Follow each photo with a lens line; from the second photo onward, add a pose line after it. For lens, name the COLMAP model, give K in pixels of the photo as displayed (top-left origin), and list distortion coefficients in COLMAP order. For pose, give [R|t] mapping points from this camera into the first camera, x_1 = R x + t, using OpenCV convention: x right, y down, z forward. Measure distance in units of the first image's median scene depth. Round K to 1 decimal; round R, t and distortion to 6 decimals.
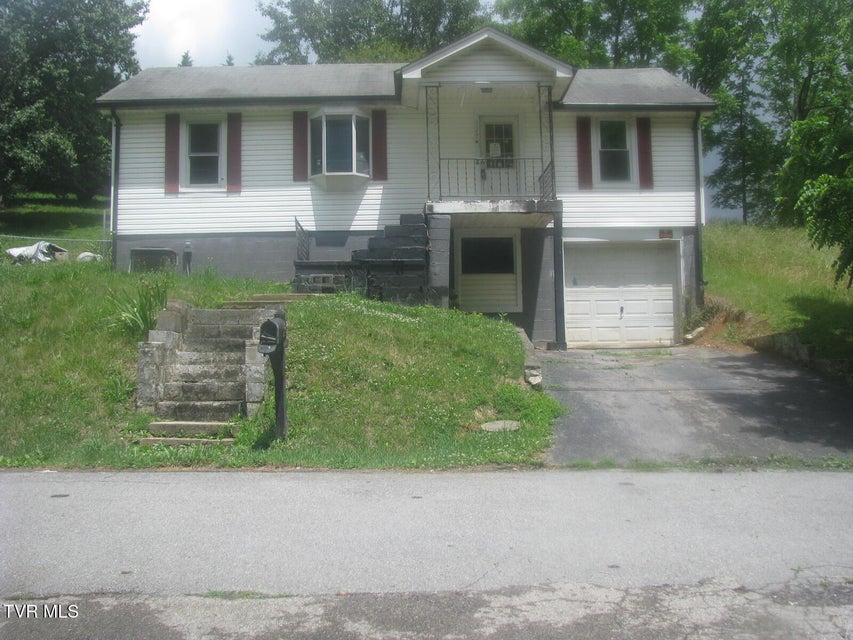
lens RADIAL K [[964.3, 0, 426.5], [0, 964.3, 320.0], [0, 0, 1]] dist [-0.130805, 0.006370]
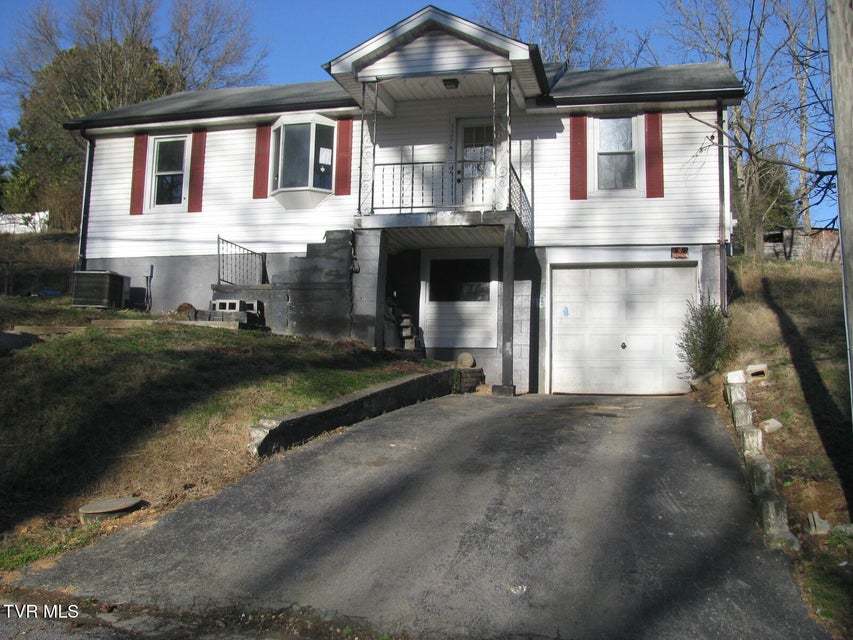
lens RADIAL K [[895.3, 0, 426.5], [0, 895.3, 320.0], [0, 0, 1]] dist [-0.186739, 0.187225]
pose [[0.962169, 0.012576, -0.272163, 0.251591], [-0.022888, 0.999134, -0.034748, -0.004049], [0.271490, 0.039663, 0.961624, 0.239663]]
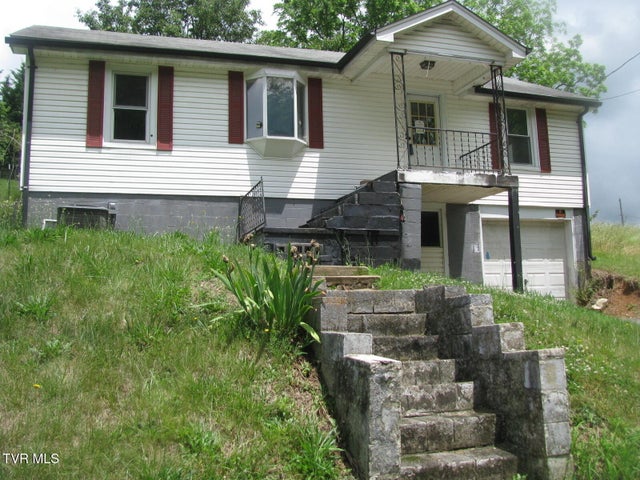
lens RADIAL K [[671.7, 0, 320.0], [0, 671.7, 240.0], [0, 0, 1]] dist [-0.186739, 0.187225]
pose [[0.957934, 0.024843, 0.285911, -0.237808], [-0.007636, 0.998100, -0.061143, -0.011159], [-0.286886, 0.056388, 0.956304, 0.358116]]
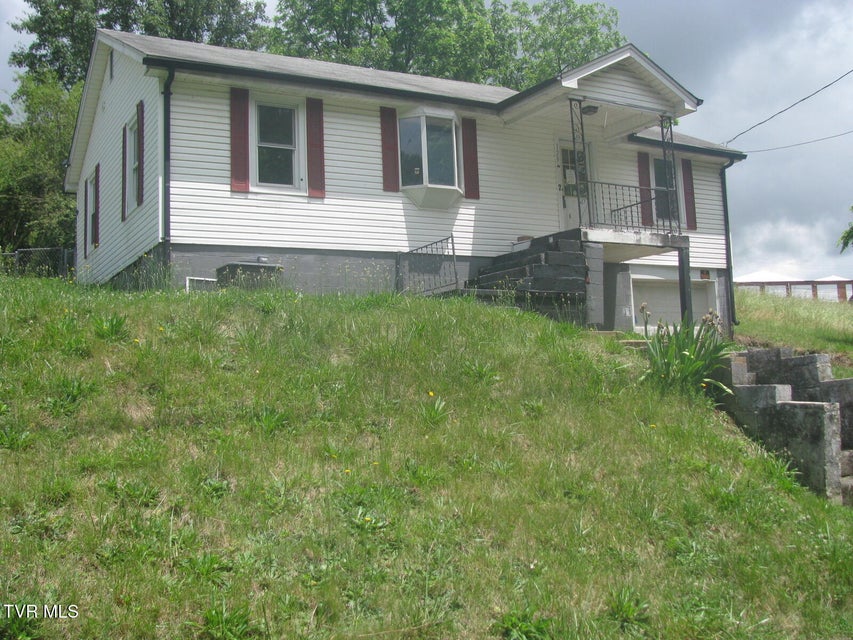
lens RADIAL K [[895.3, 0, 426.5], [0, 895.3, 320.0], [0, 0, 1]] dist [-0.186739, 0.187225]
pose [[0.879622, 0.017886, 0.475336, -0.466539], [-0.000883, 0.999352, -0.035970, -0.007504], [-0.475672, 0.031220, 0.879069, 0.319651]]
